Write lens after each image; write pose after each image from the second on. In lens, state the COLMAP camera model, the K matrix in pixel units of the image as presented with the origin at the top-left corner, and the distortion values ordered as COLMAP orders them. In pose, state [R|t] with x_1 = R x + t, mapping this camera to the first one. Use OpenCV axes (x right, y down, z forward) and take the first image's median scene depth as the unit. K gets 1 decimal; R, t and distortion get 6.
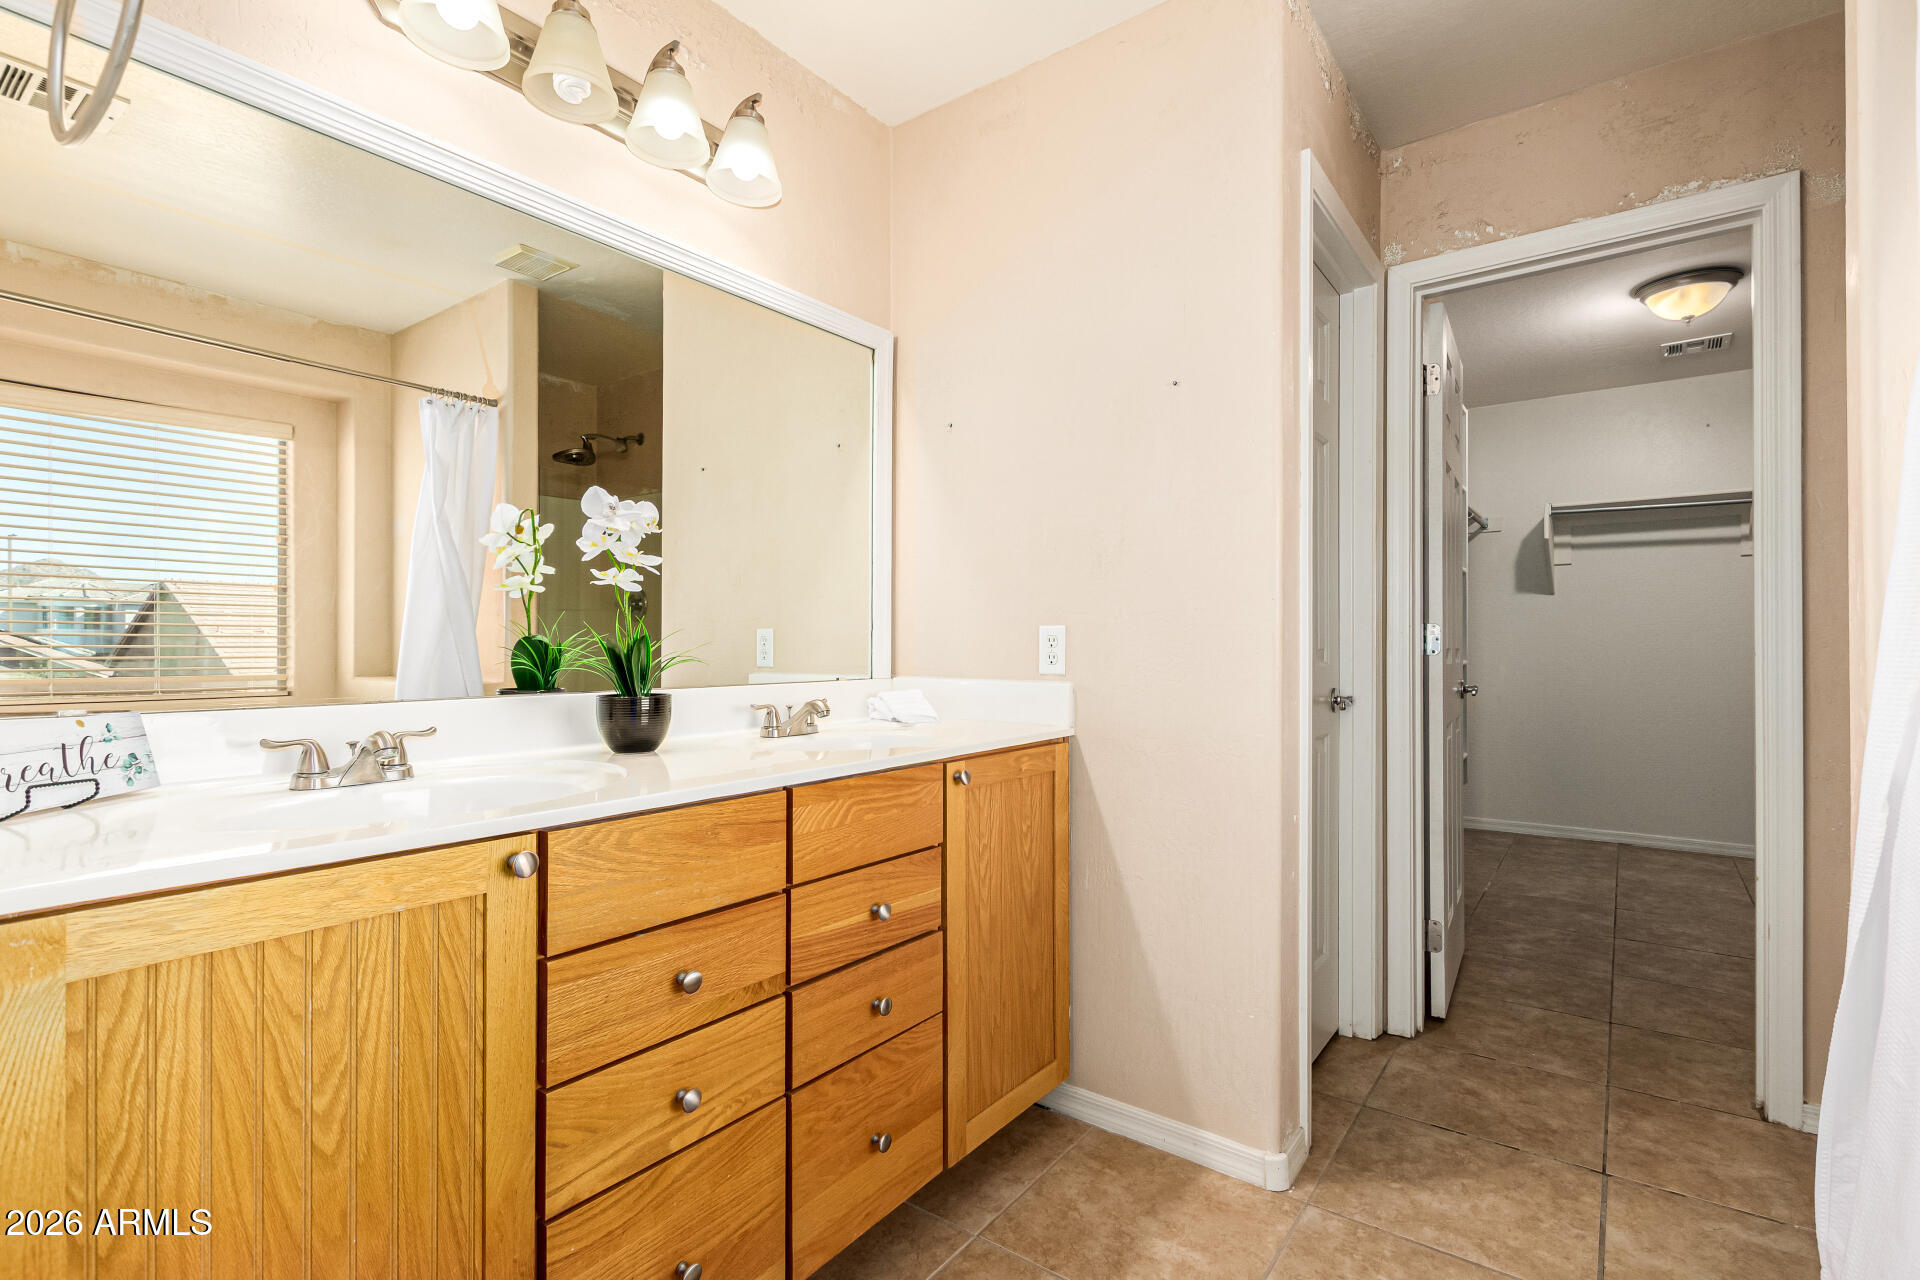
lens RADIAL K [[882.3, 0, 971.2], [0, 882.3, 643.4], [0, 0, 1]] dist [0.002730, -0.003056]
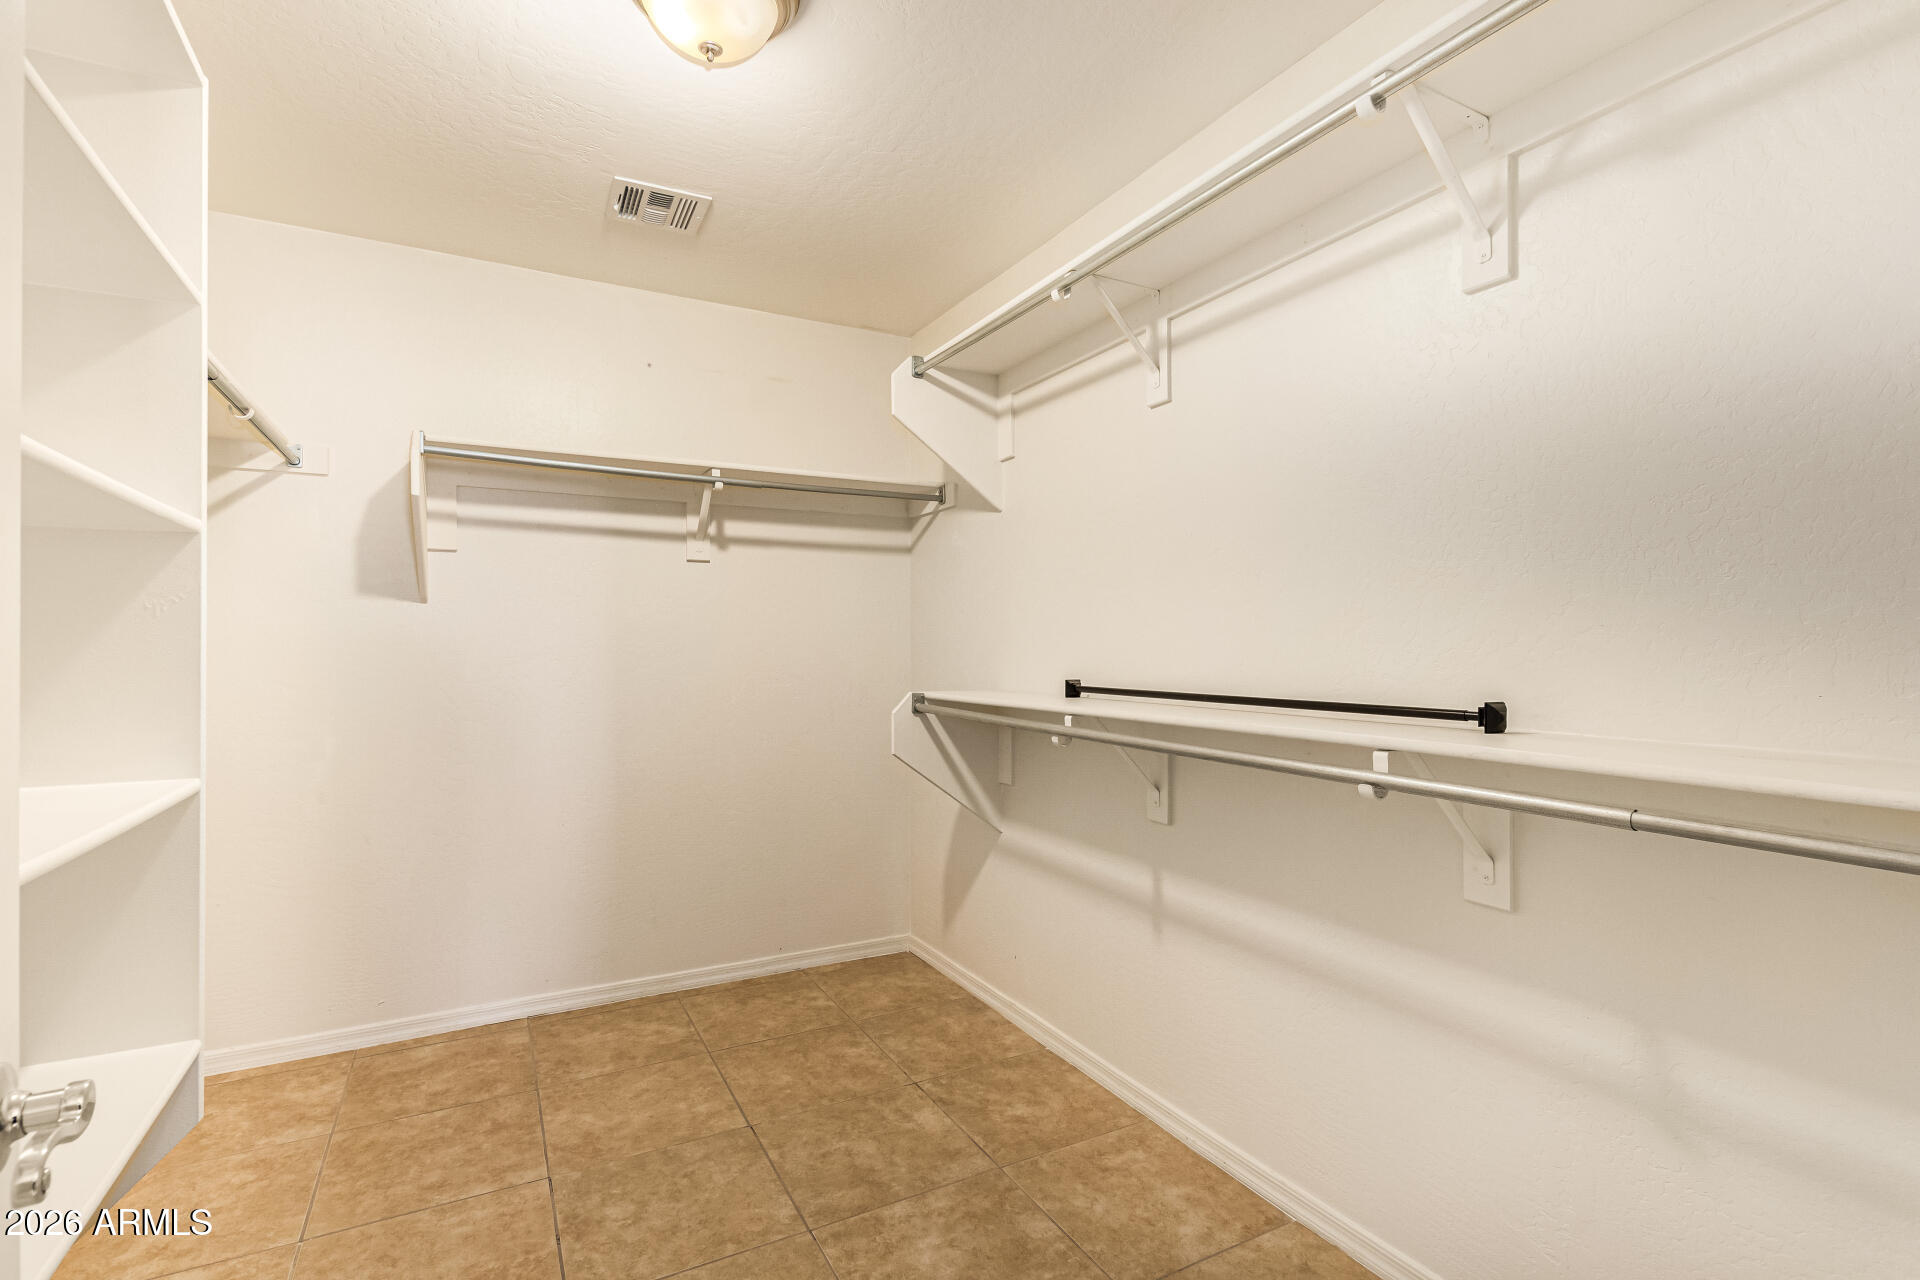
lens RADIAL K [[882.3, 0, 960.3], [0, 882.3, 642.8], [0, 0, 1]] dist [0.002730, -0.003056]
pose [[0.420763, 0.000352, 0.907170, 0.635839], [-0.005734, 0.999981, 0.002271, -0.071381], [-0.907152, -0.006157, 0.420757, 0.986921]]
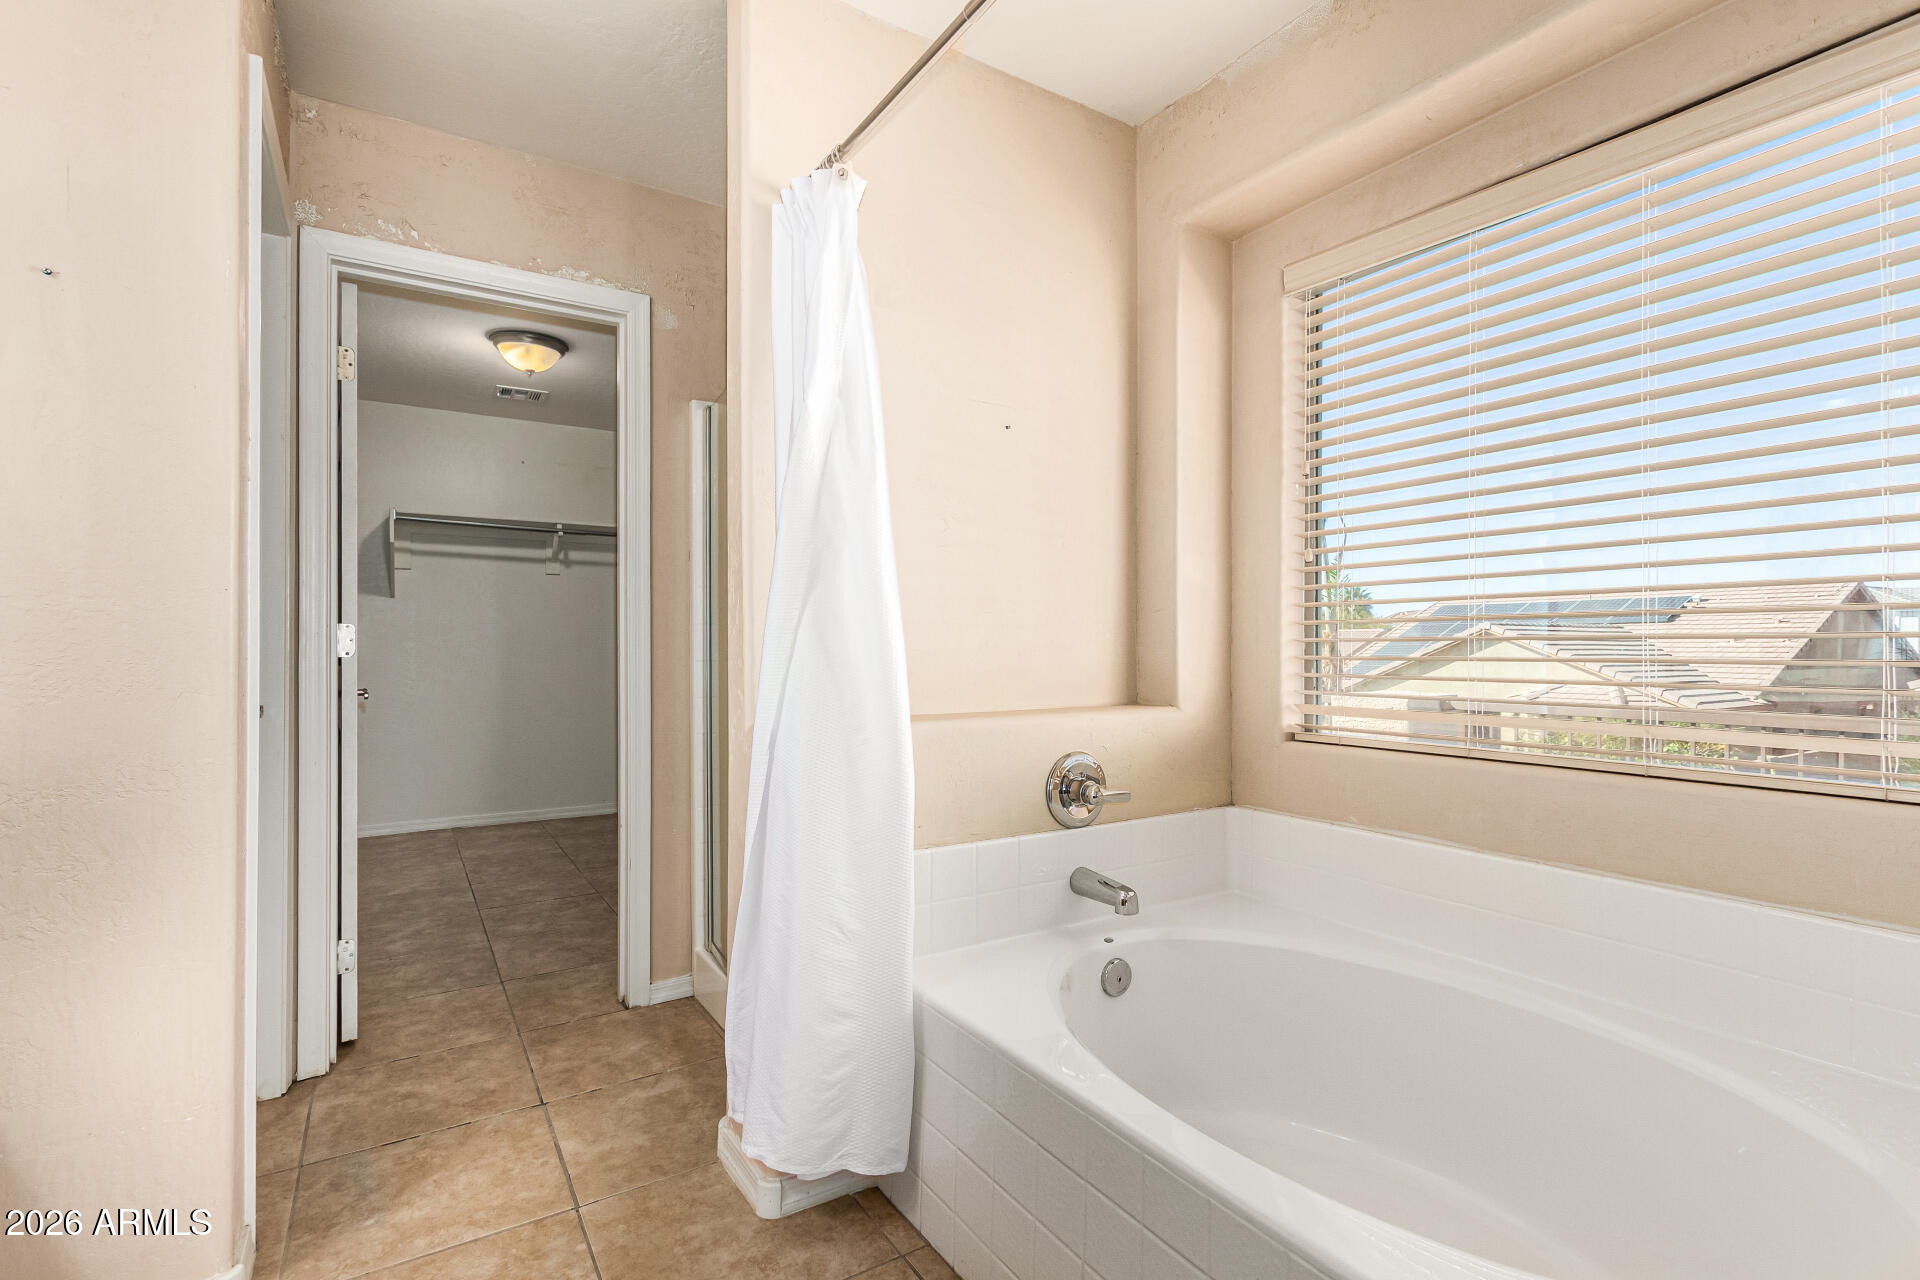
lens RADIAL K [[882.3, 0, 947.2], [0, 882.3, 647.2], [0, 0, 1]] dist [0.002730, -0.003056]
pose [[0.362550, 0.000842, 0.931964, -0.132794], [-0.003395, 0.999994, 0.000417, -0.000405], [-0.931958, -0.003315, 0.362551, 0.068387]]
